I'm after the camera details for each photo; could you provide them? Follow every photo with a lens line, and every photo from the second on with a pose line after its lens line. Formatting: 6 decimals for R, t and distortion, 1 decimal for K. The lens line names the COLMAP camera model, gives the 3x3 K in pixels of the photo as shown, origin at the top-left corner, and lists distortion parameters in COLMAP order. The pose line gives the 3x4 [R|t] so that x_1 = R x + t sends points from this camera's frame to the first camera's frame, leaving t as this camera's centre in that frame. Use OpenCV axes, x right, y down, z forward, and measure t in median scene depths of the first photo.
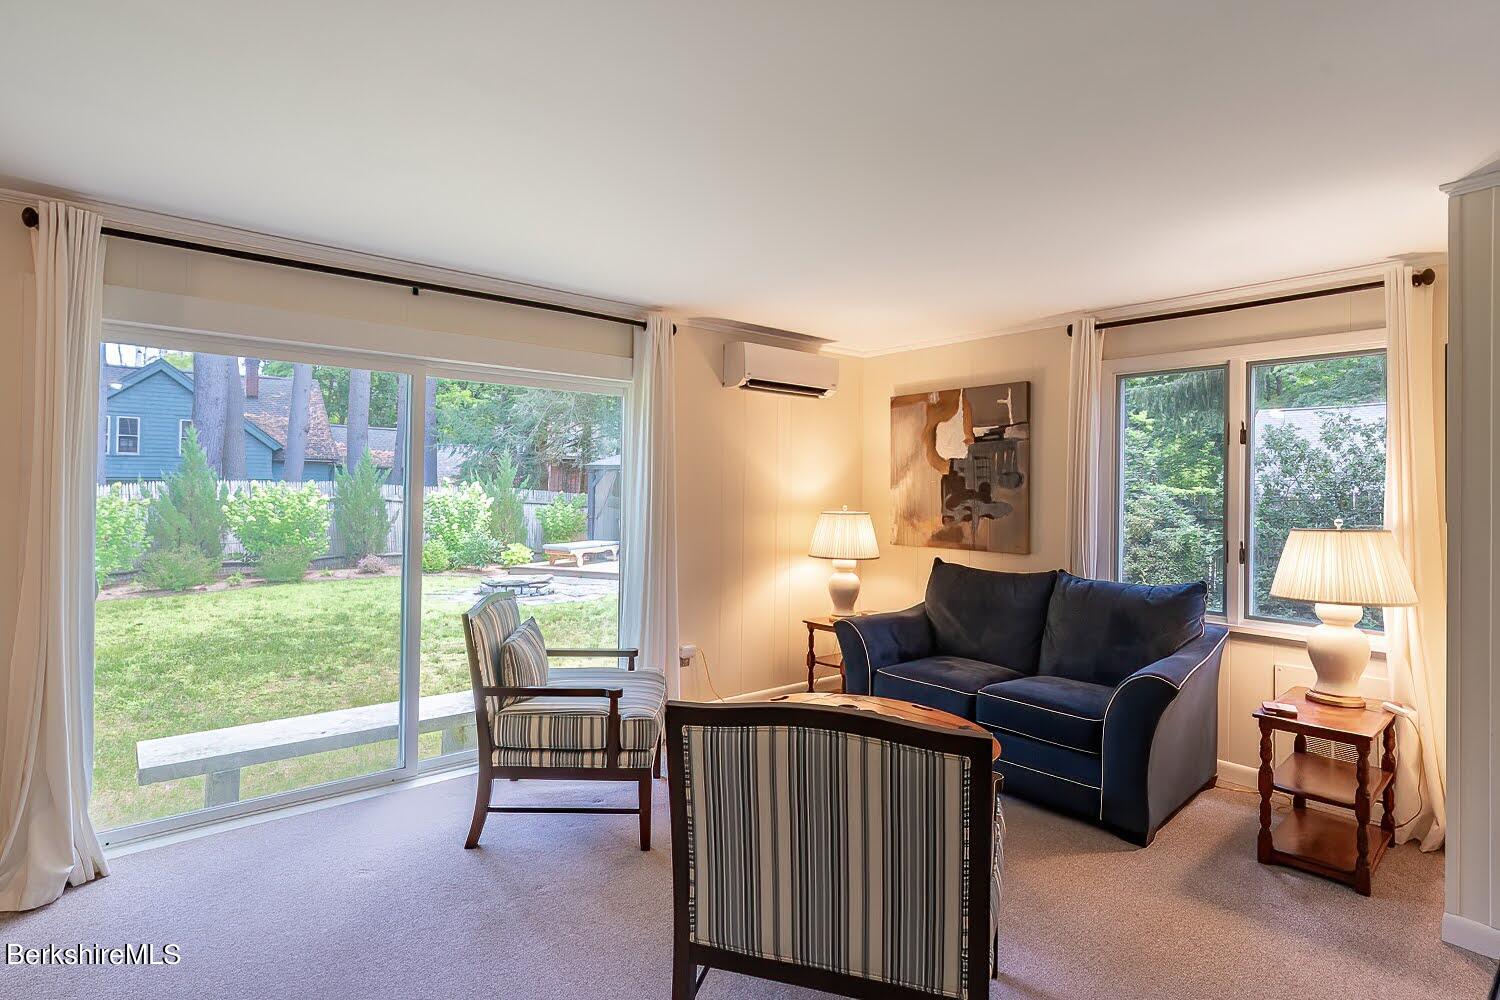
lens RADIAL K [[772.9, 0, 749.8], [0, 772.9, 482.7], [0, 0, 1]] dist [0.022406, 0.000446]
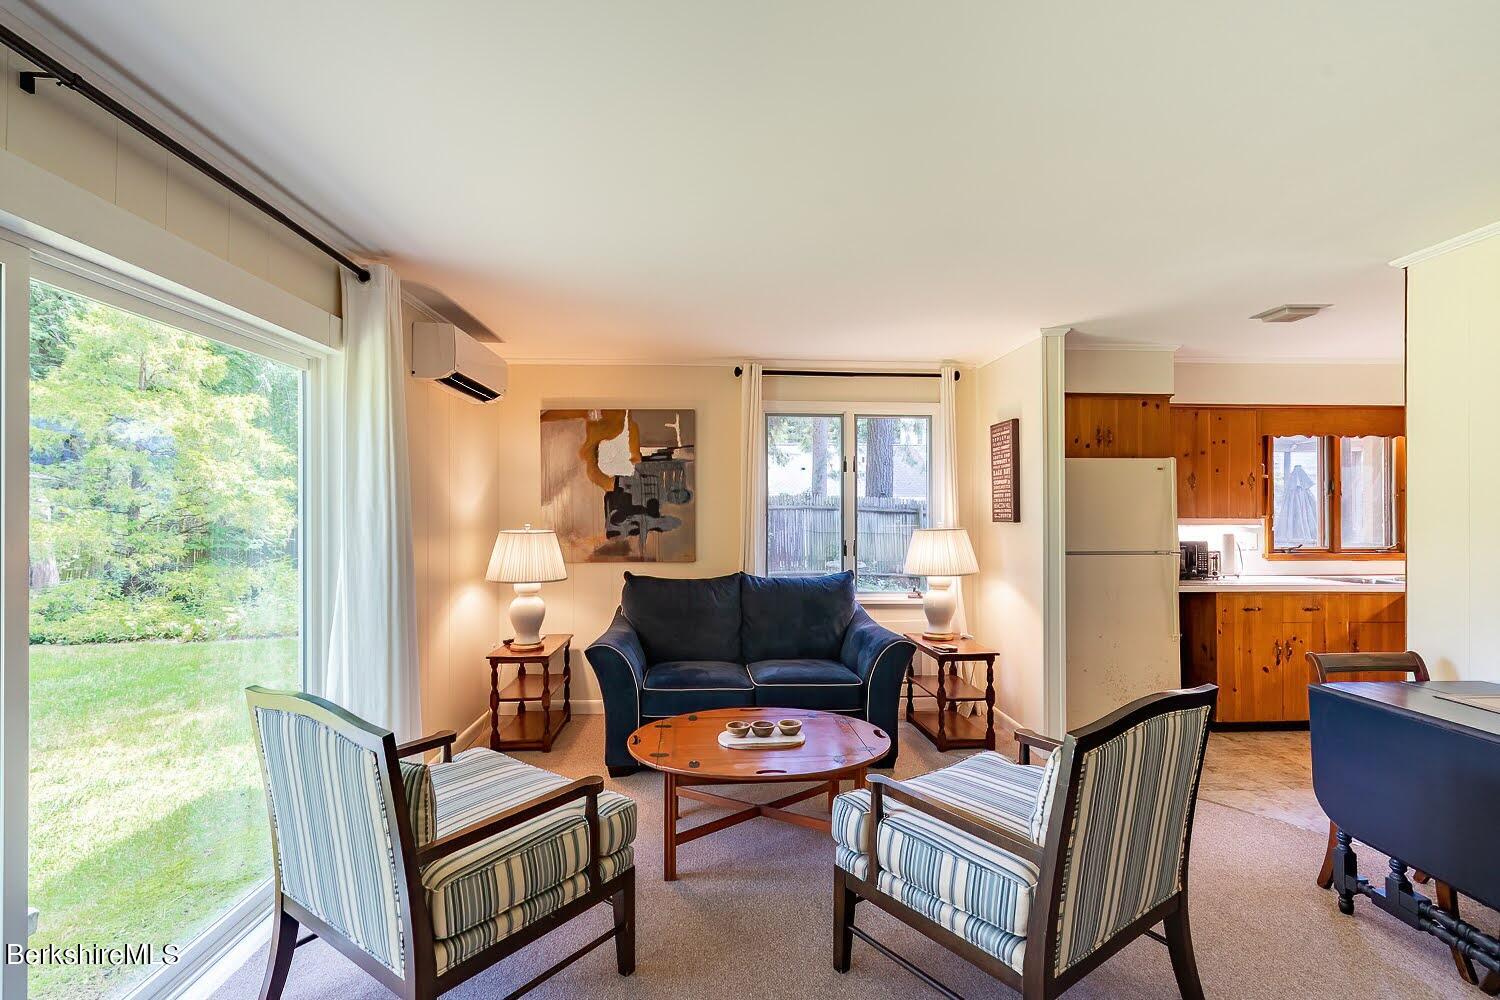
lens RADIAL K [[687.4, 0, 733.8], [0, 687.4, 505.8], [0, 0, 1]] dist [-0.001194, 0.000277]
pose [[0.610733, -0.009357, 0.791781, -0.386294], [0.001689, 0.999943, 0.010514, -0.000262], [-0.791835, -0.005084, 0.610714, 0.317694]]
